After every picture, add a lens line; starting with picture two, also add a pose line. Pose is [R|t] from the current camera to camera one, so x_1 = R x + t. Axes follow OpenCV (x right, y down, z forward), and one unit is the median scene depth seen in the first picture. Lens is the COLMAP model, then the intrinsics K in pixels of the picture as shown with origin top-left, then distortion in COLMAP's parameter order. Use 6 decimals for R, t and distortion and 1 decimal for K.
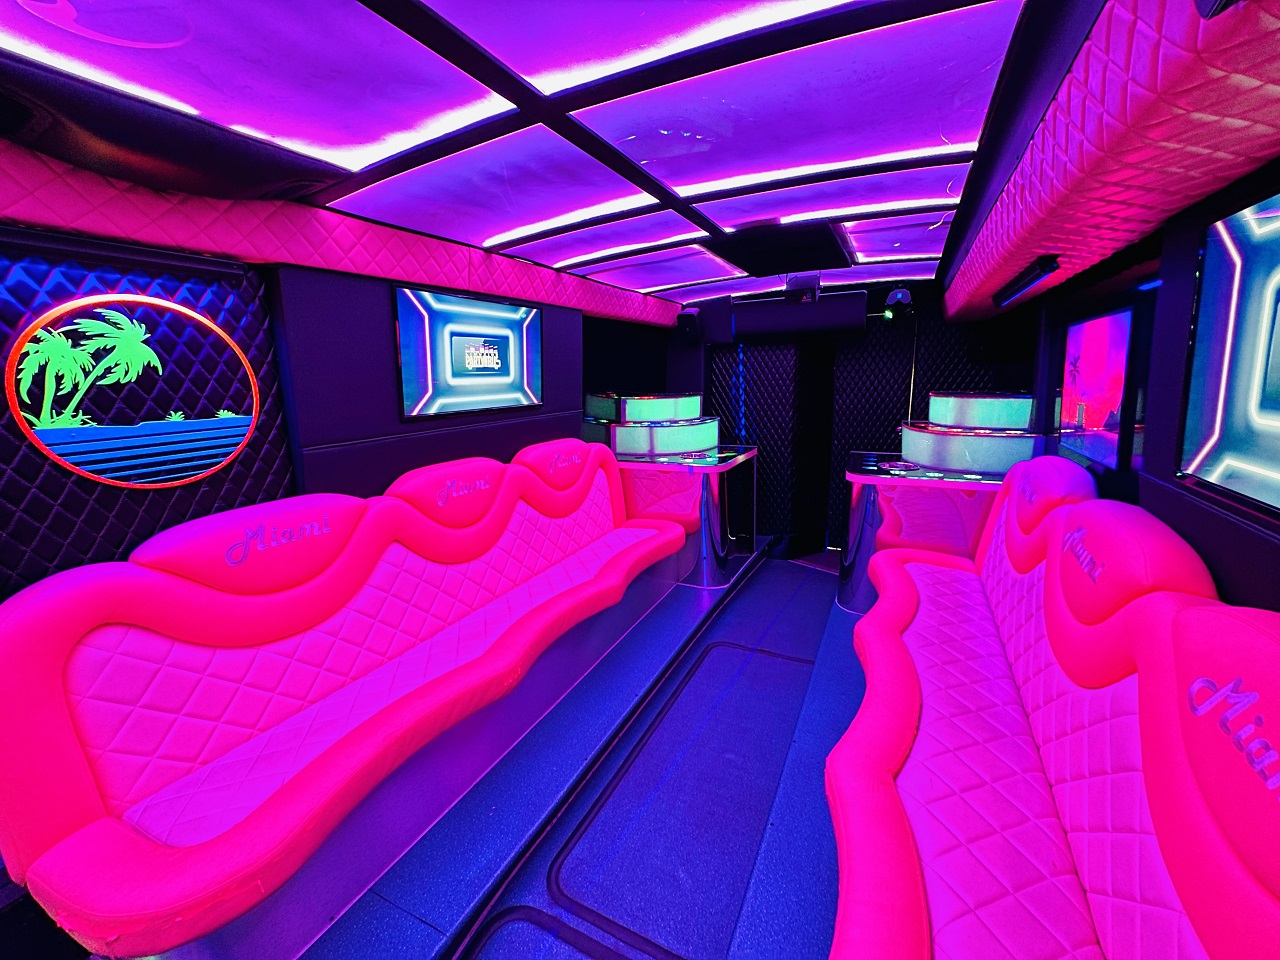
lens RADIAL K [[514.1, 0, 644.1], [0, 514.1, 449.5], [0, 0, 1]] dist [0.000247, -0.000004]
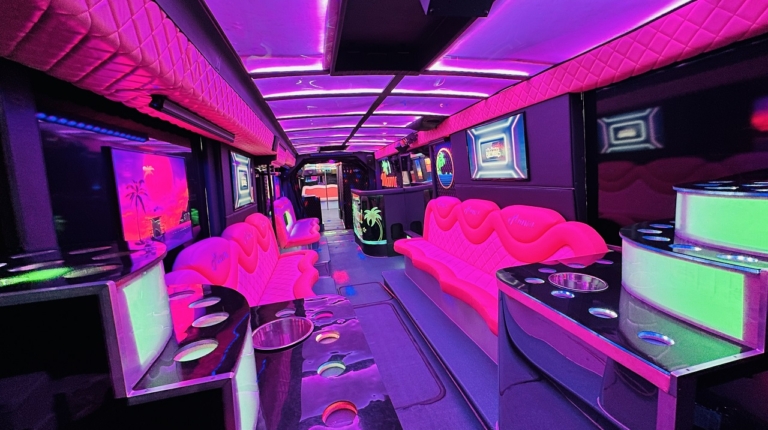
lens RADIAL K [[305.9, 0, 384.0], [0, 305.9, 215.0], [0, 0, 1]] dist [-0.000151, 0.000023]
pose [[-0.765799, 0.137380, -0.628235, 0.752536], [-0.033859, 0.966946, 0.252721, -0.221128], [0.642188, 0.214805, -0.735835, 1.602780]]
